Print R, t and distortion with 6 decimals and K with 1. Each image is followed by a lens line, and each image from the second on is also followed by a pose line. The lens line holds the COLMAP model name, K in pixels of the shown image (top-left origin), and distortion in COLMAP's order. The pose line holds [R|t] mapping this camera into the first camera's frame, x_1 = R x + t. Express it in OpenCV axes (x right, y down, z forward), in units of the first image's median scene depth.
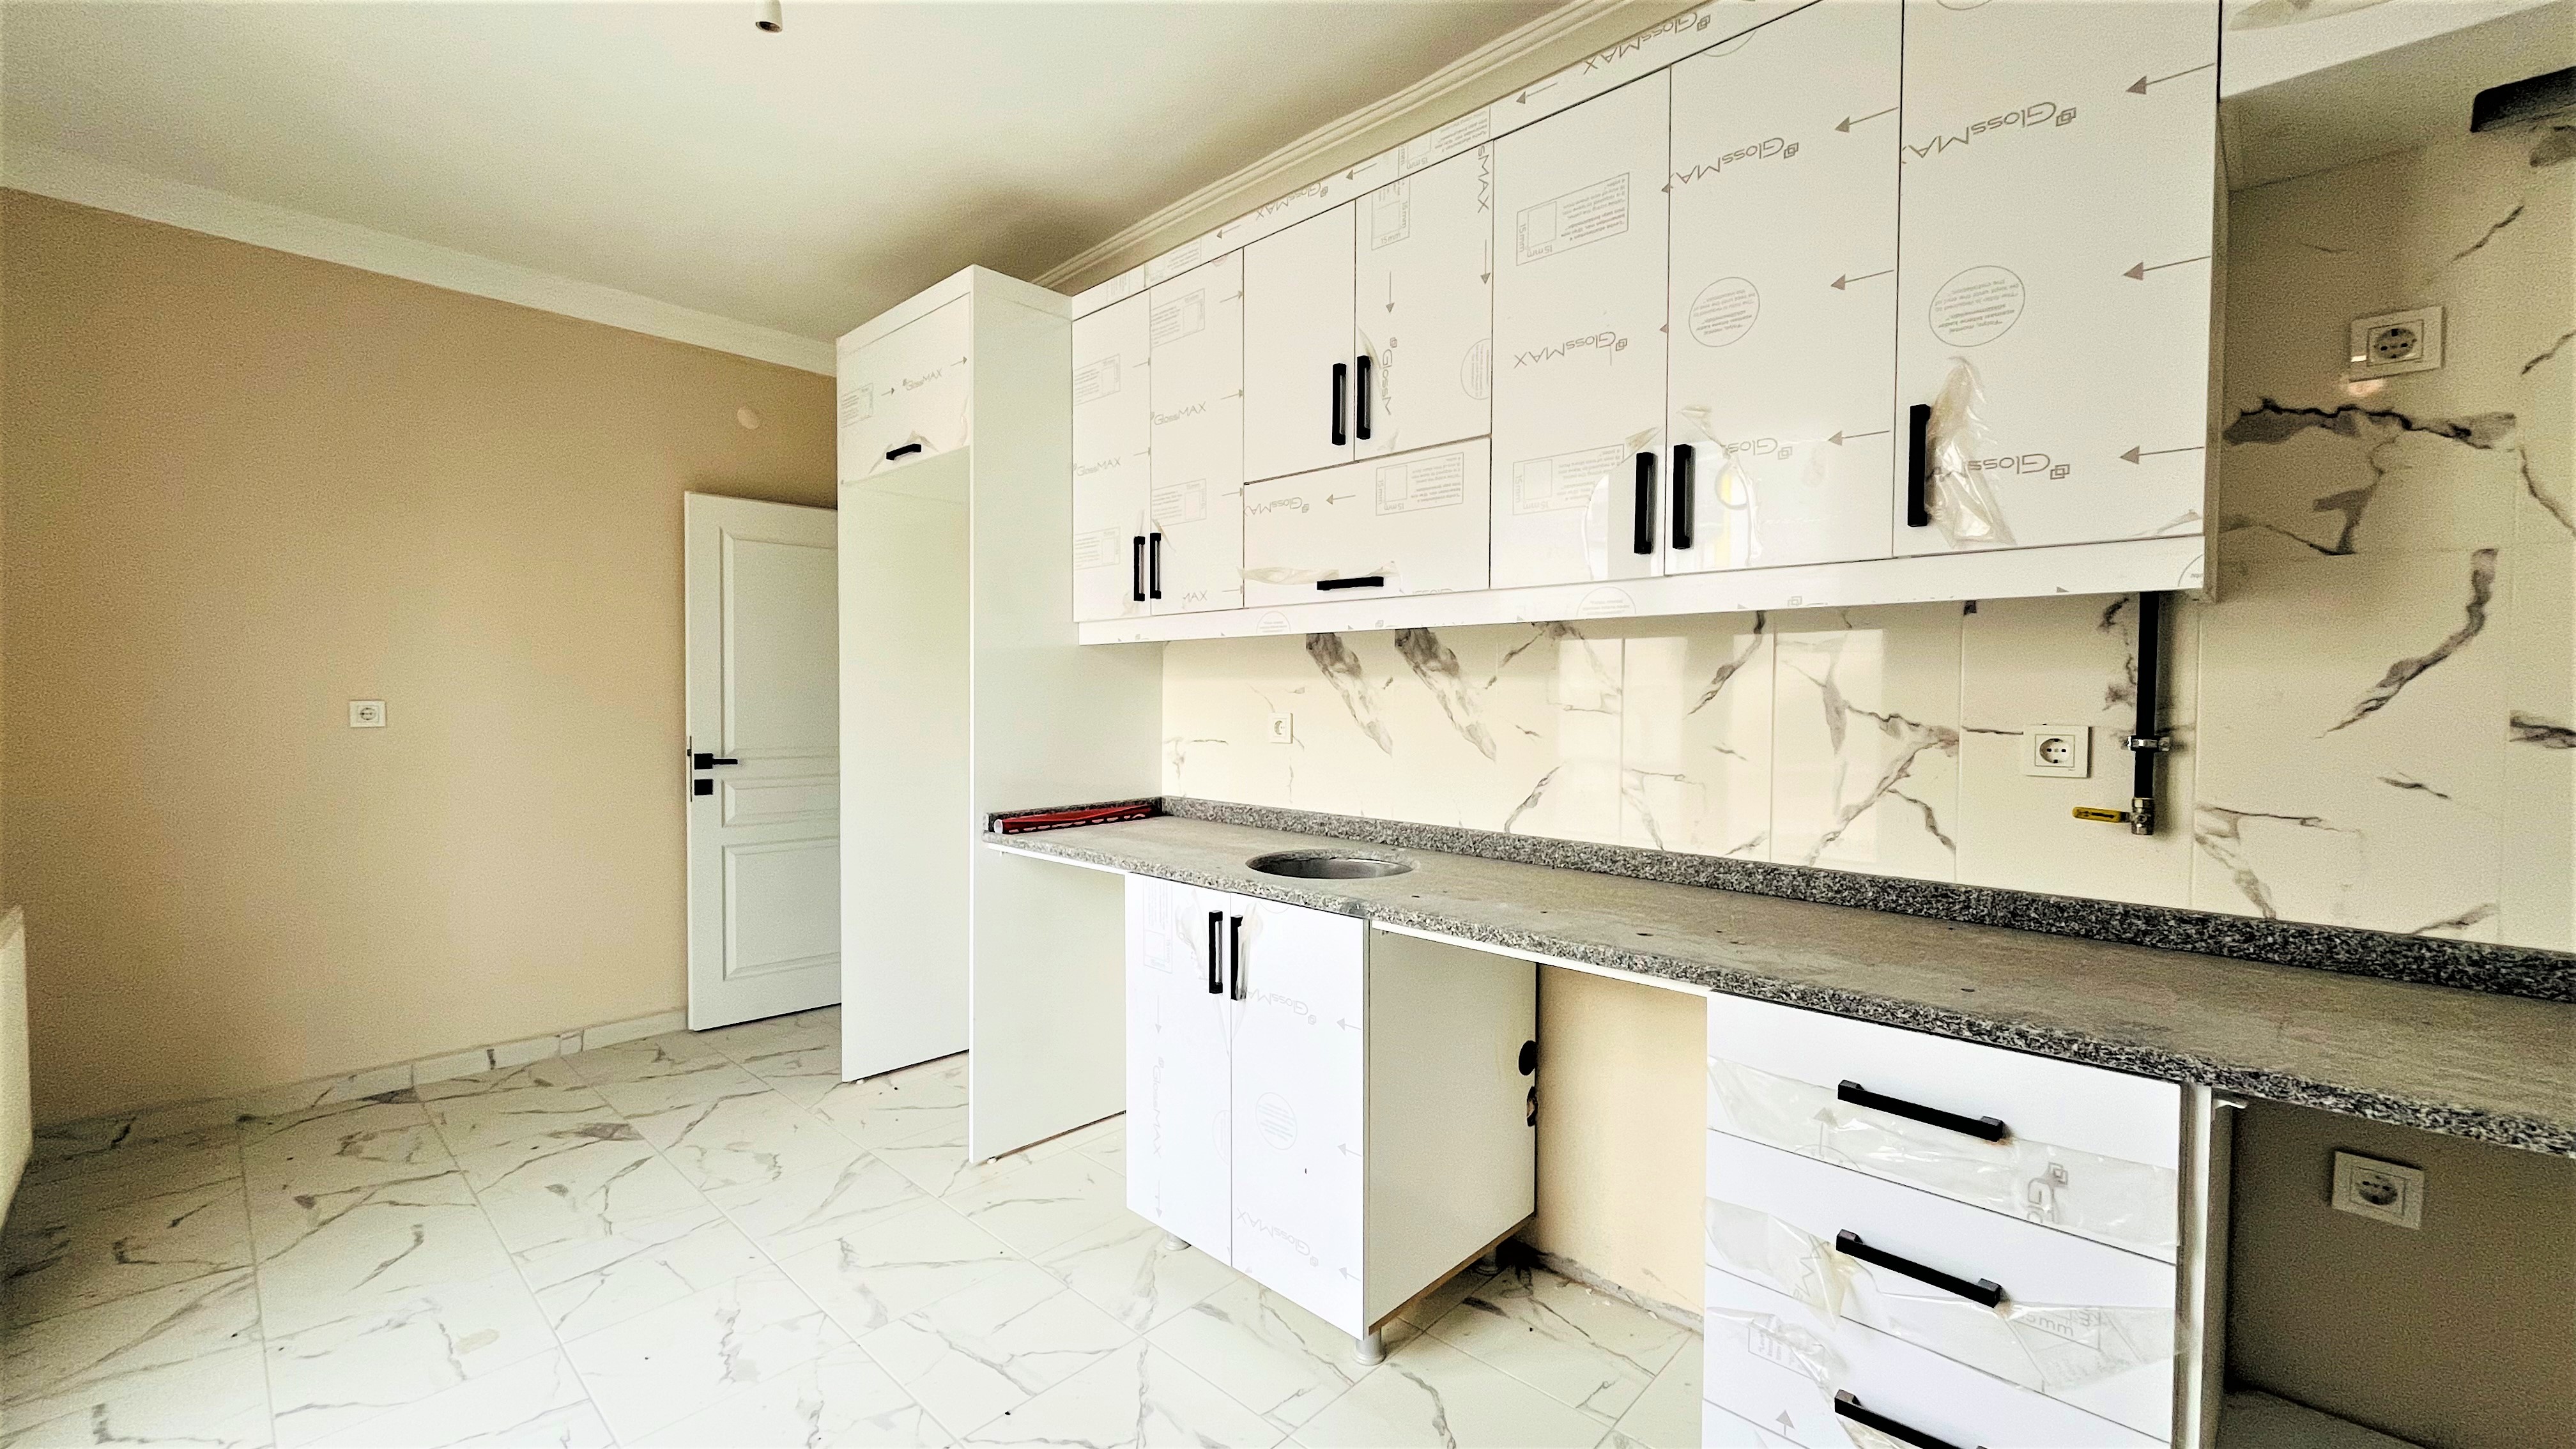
lens RADIAL K [[1028.5, 0, 1288.0], [0, 1028.5, 724.5], [0, 0, 1]] dist [0.001856, 0.000123]
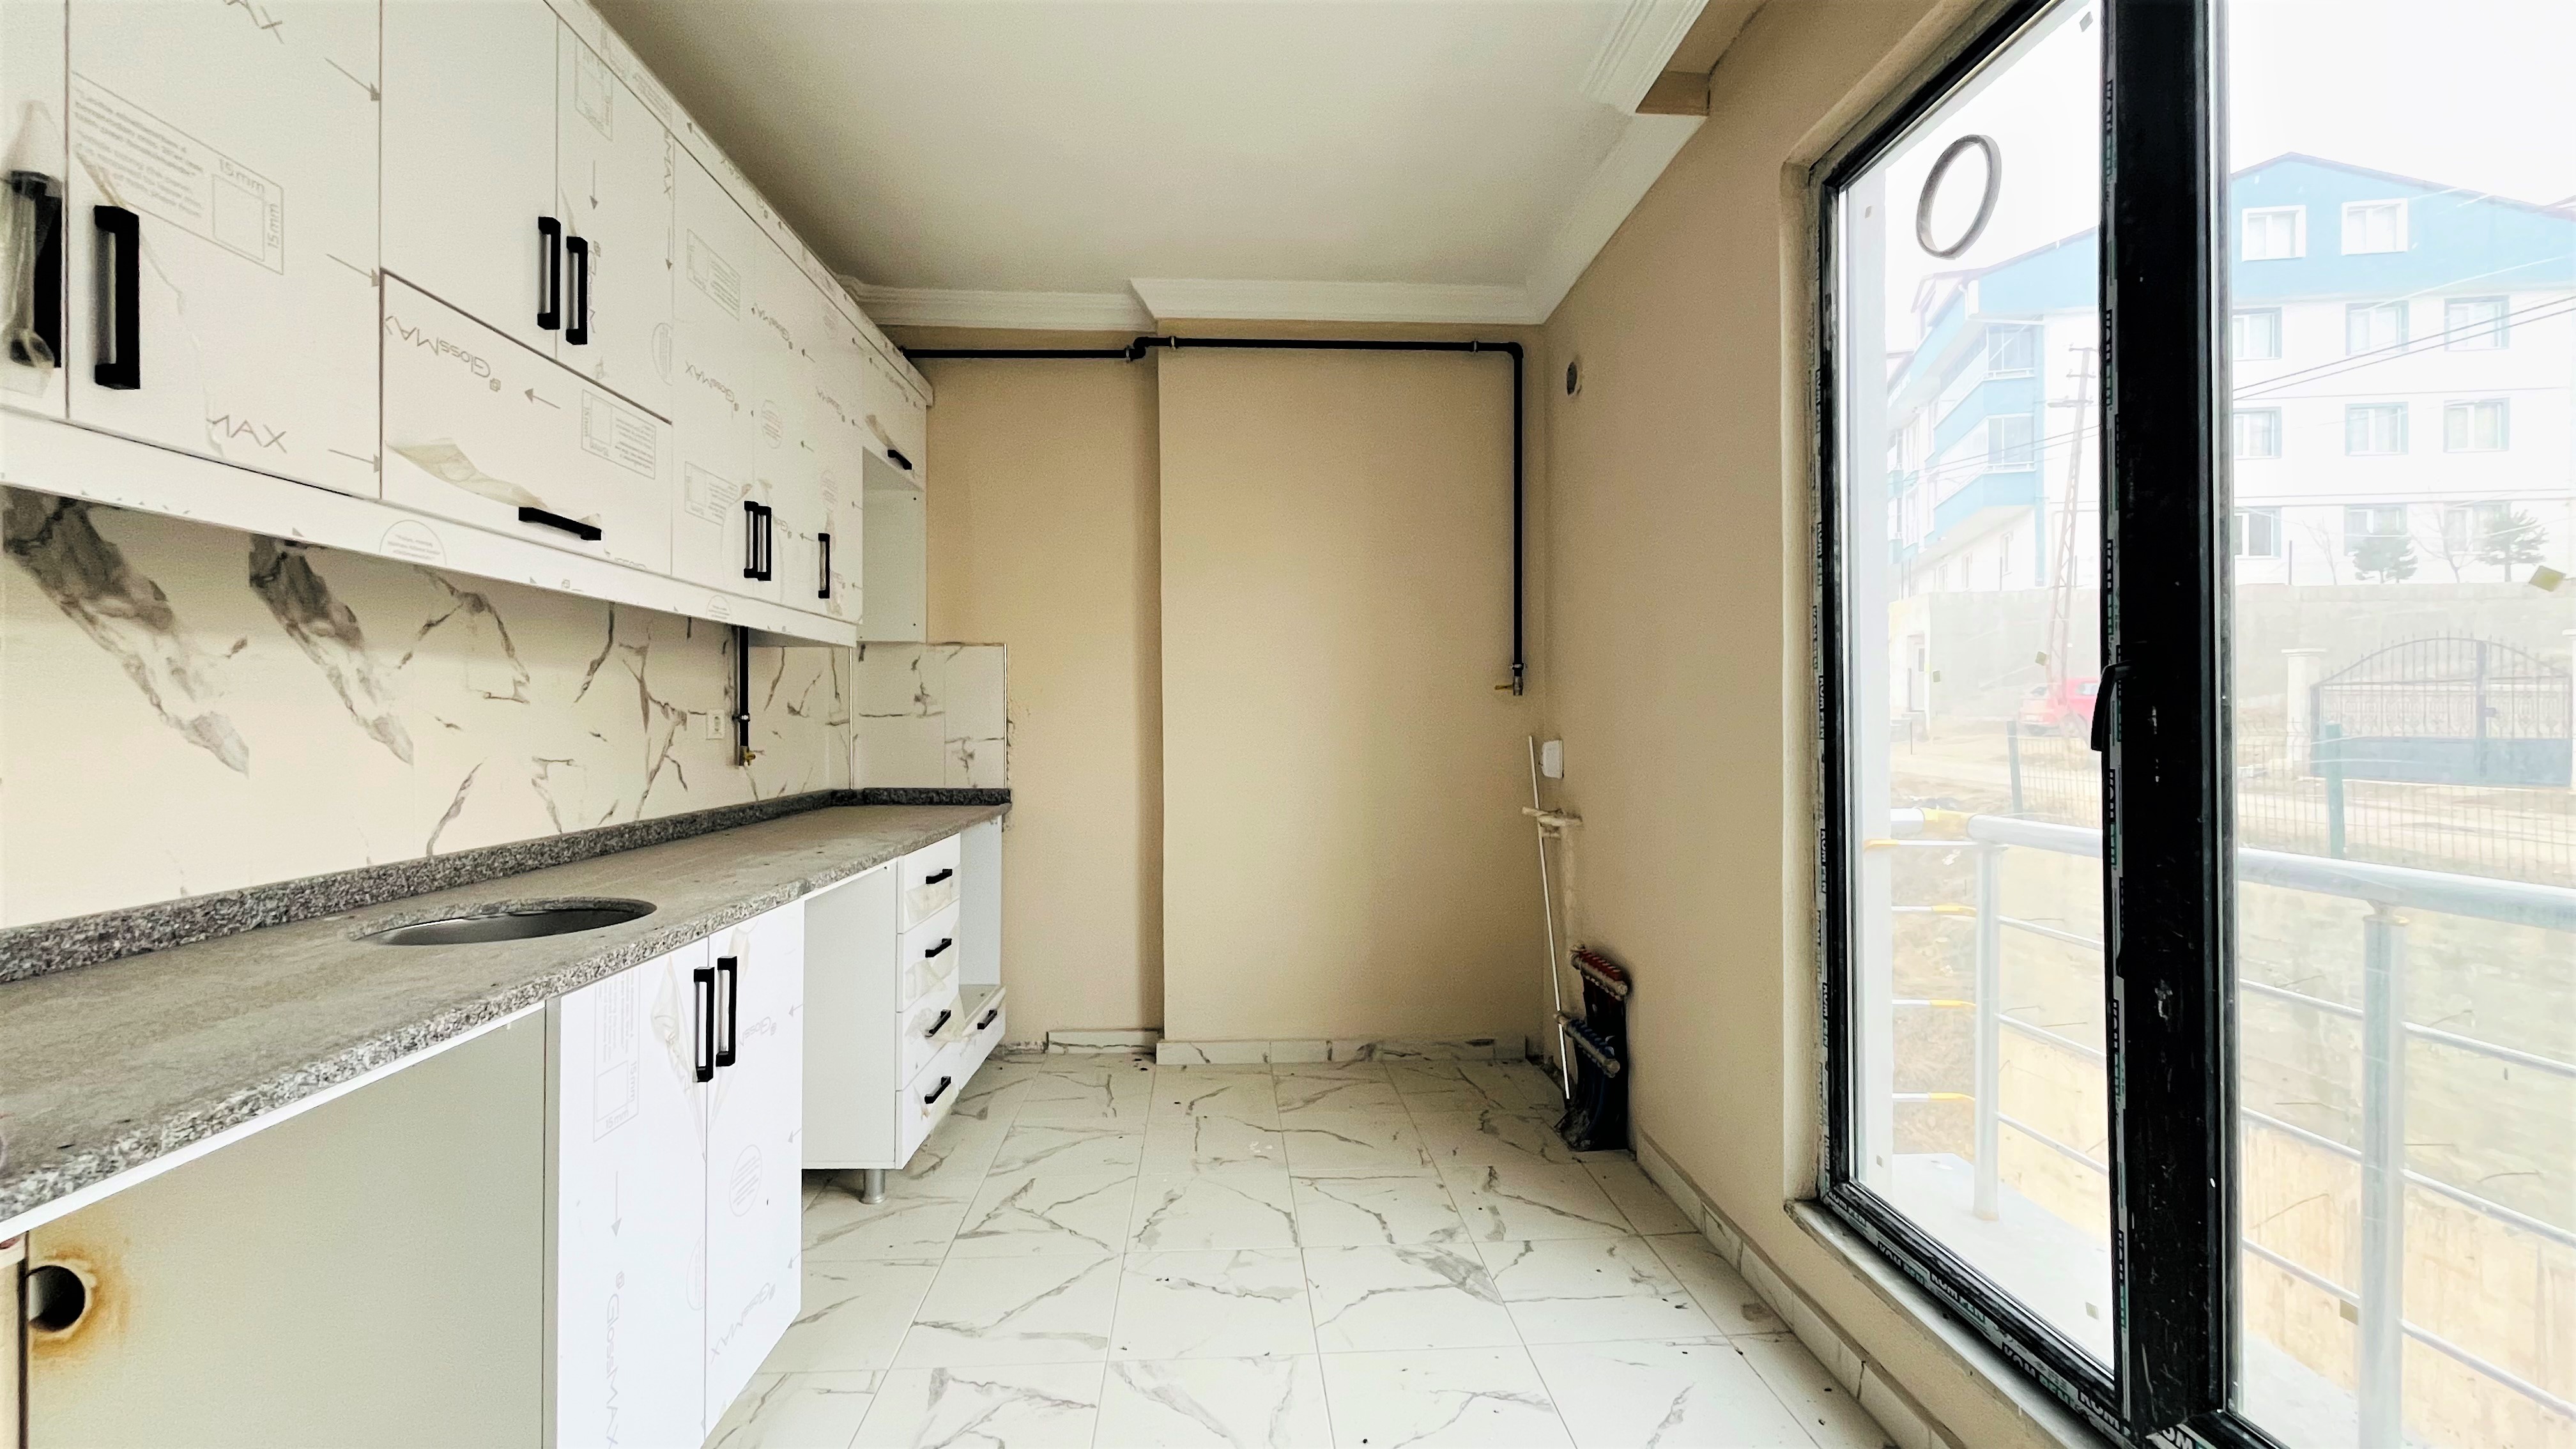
lens RADIAL K [[1028.5, 0, 1288.0], [0, 1028.5, 724.5], [0, 0, 1]] dist [0.001856, 0.000123]
pose [[-0.727293, -0.028220, 0.685747, -0.776794], [-0.012066, 0.999526, 0.028335, -0.023086], [-0.686221, 0.012333, -0.727288, 1.103923]]
